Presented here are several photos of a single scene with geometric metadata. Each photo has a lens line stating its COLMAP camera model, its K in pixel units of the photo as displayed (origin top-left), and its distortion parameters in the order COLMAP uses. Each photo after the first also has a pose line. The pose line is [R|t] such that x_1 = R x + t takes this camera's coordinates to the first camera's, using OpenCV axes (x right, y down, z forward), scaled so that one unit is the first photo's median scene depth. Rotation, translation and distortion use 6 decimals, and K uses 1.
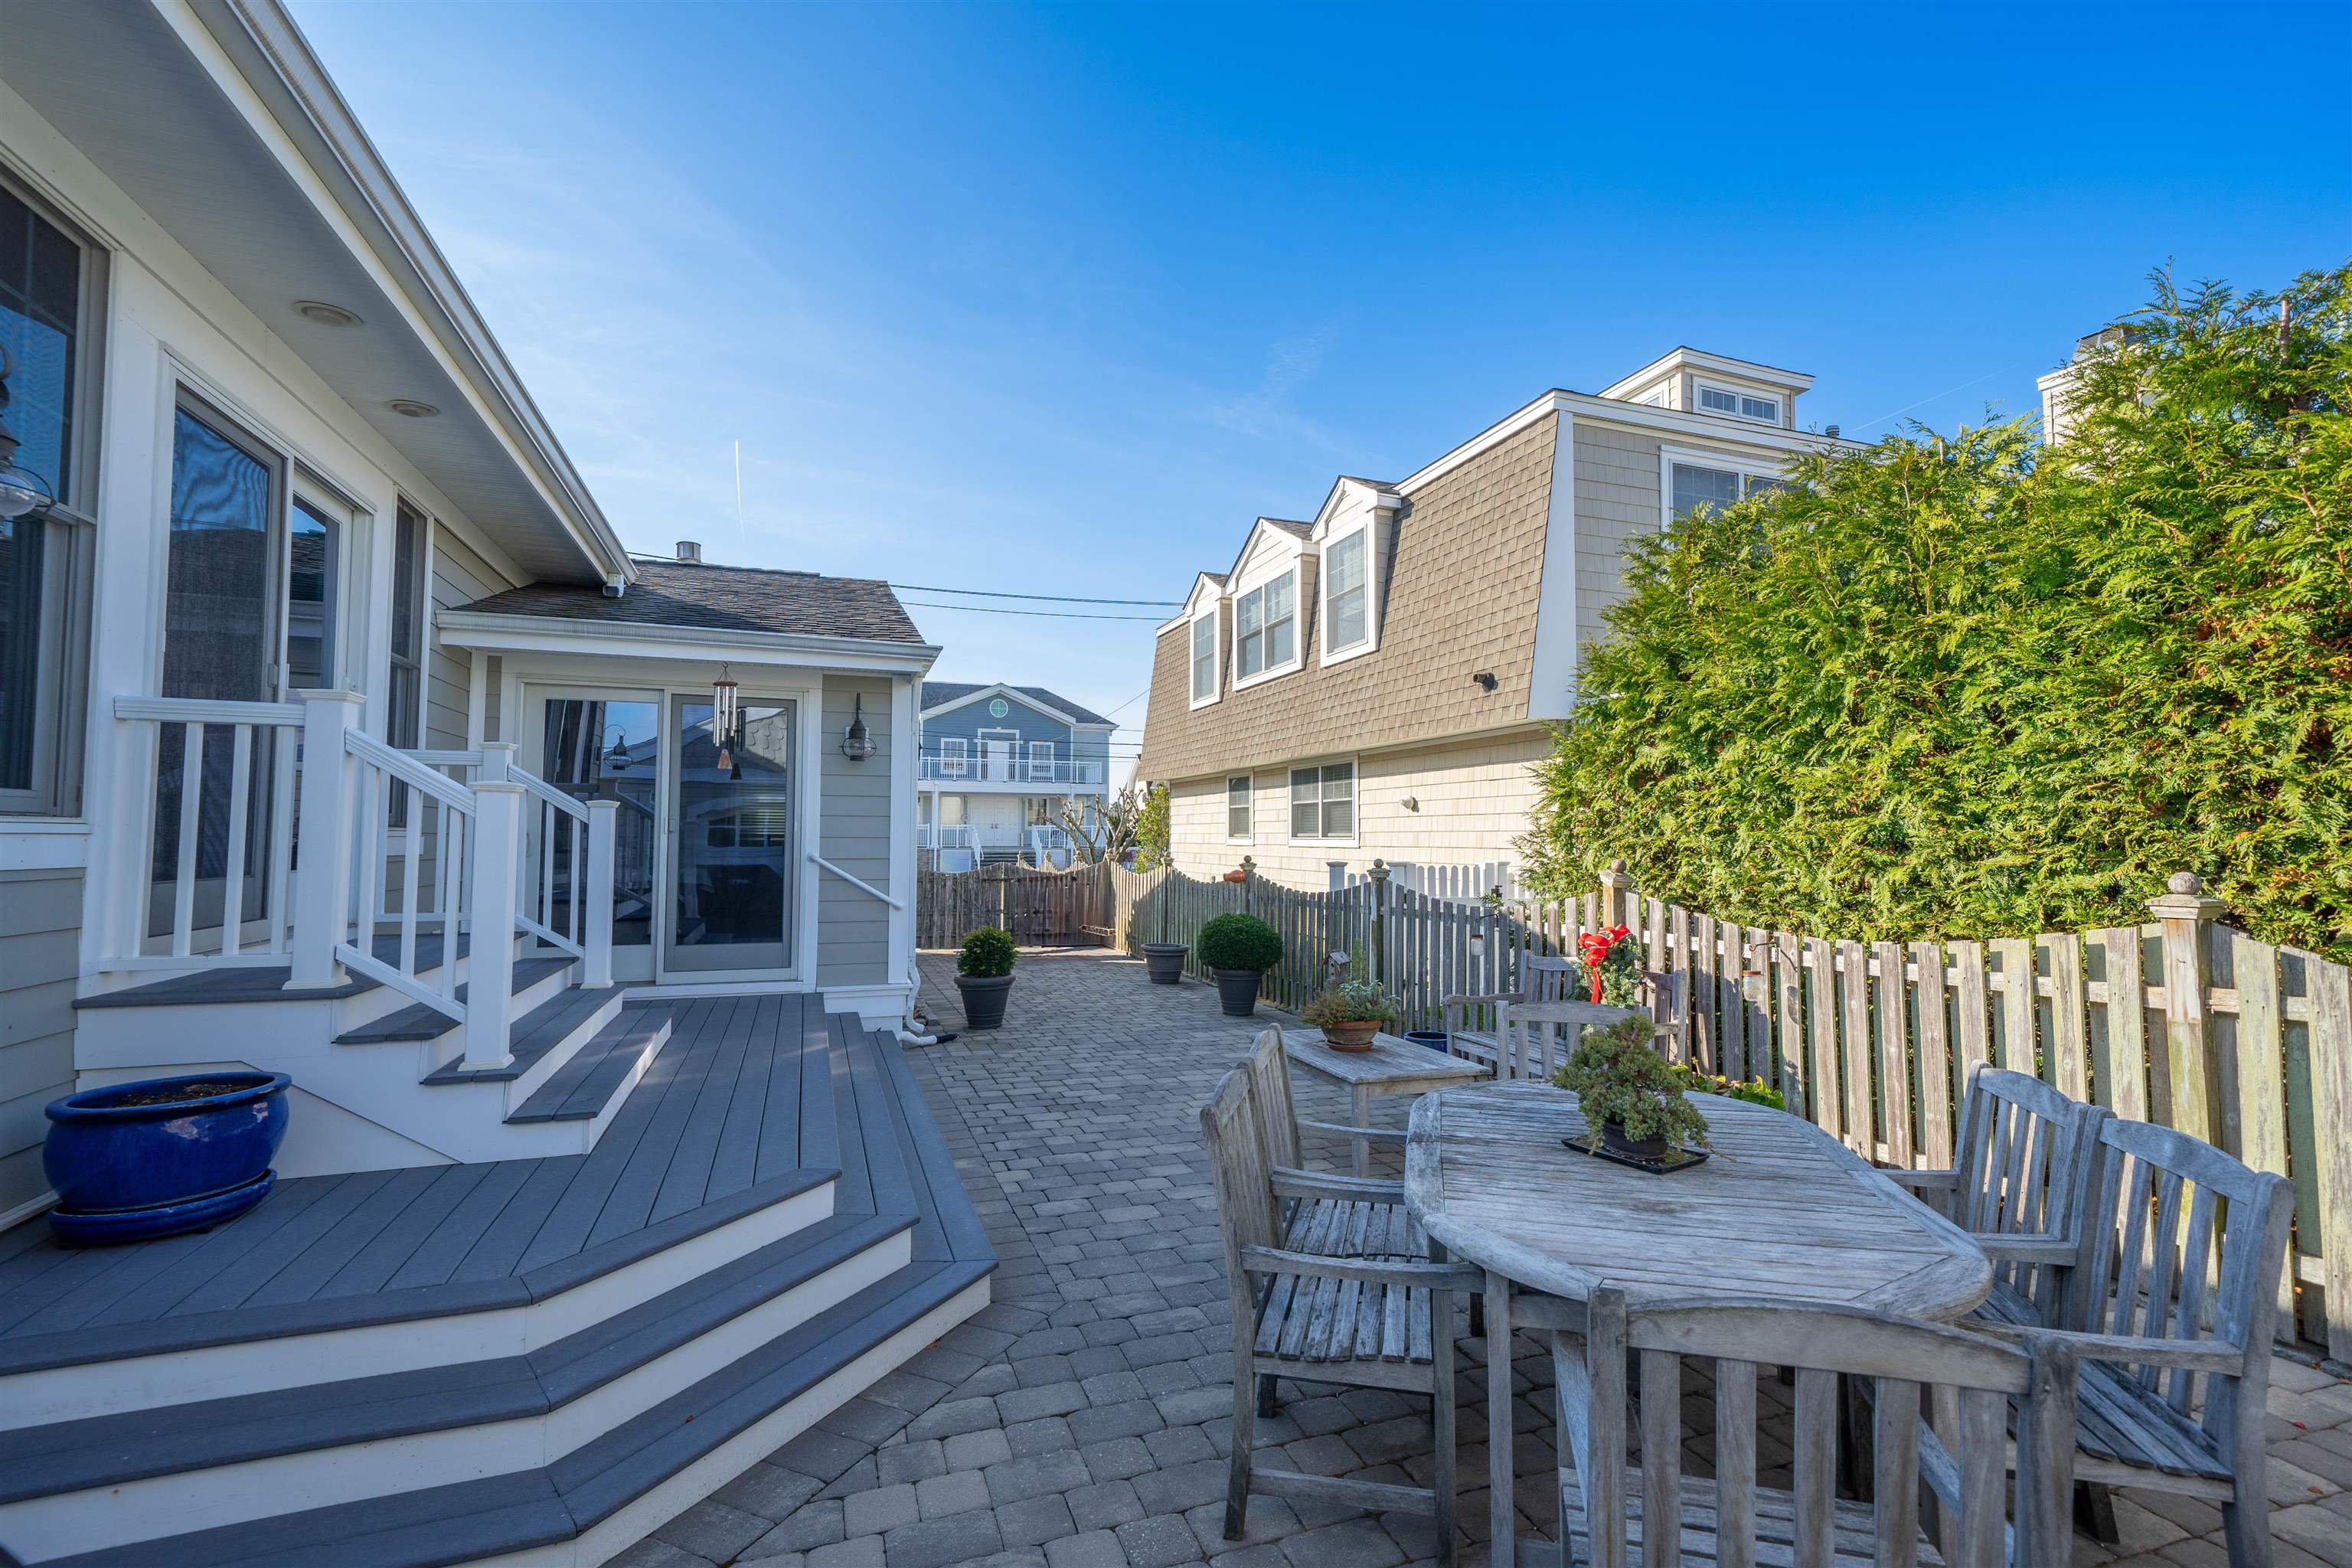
lens RADIAL K [[1058.3, 0, 1180.0], [0, 1058.3, 786.6], [0, 0, 1]] dist [0.001219, 0.000095]
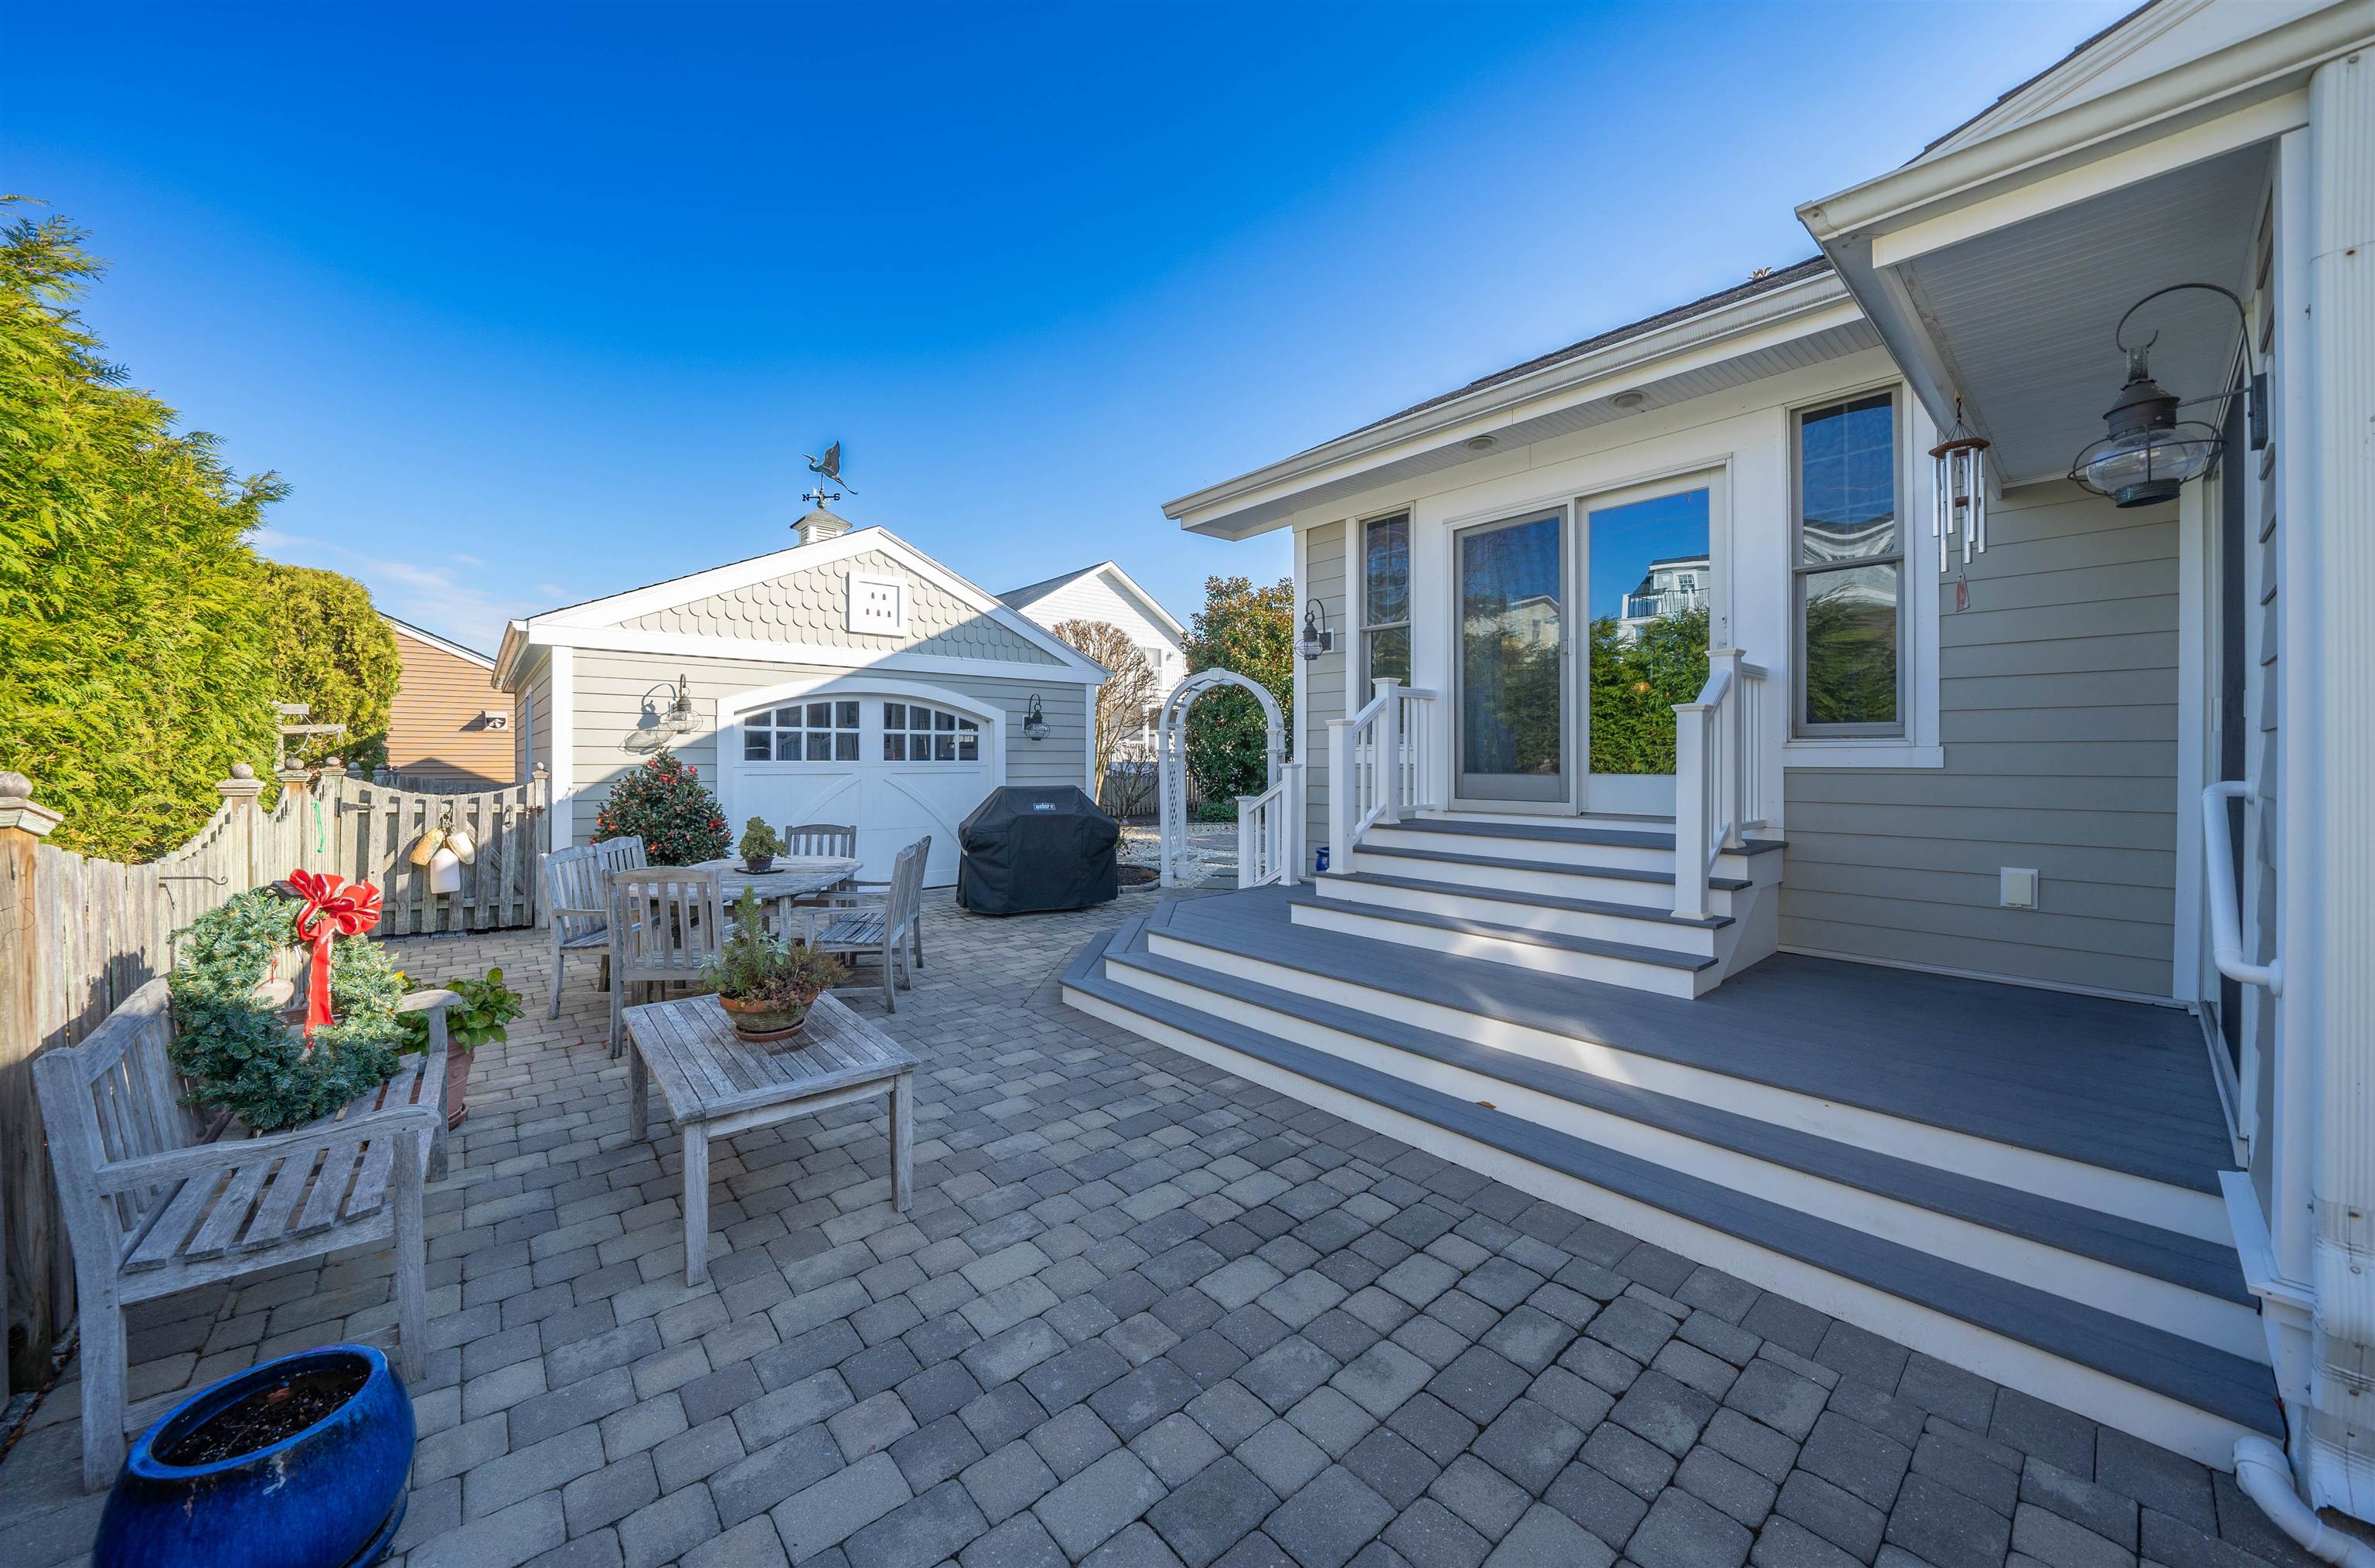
lens RADIAL K [[835.4, 0, 1187.8], [0, 835.4, 766.0], [0, 0, 1]] dist [-0.005160, -0.000312]
pose [[-0.928020, -0.001334, -0.372528, 0.109790], [0.015250, 0.999019, -0.041567, 0.096439], [0.372218, -0.044257, -0.927090, 1.683011]]
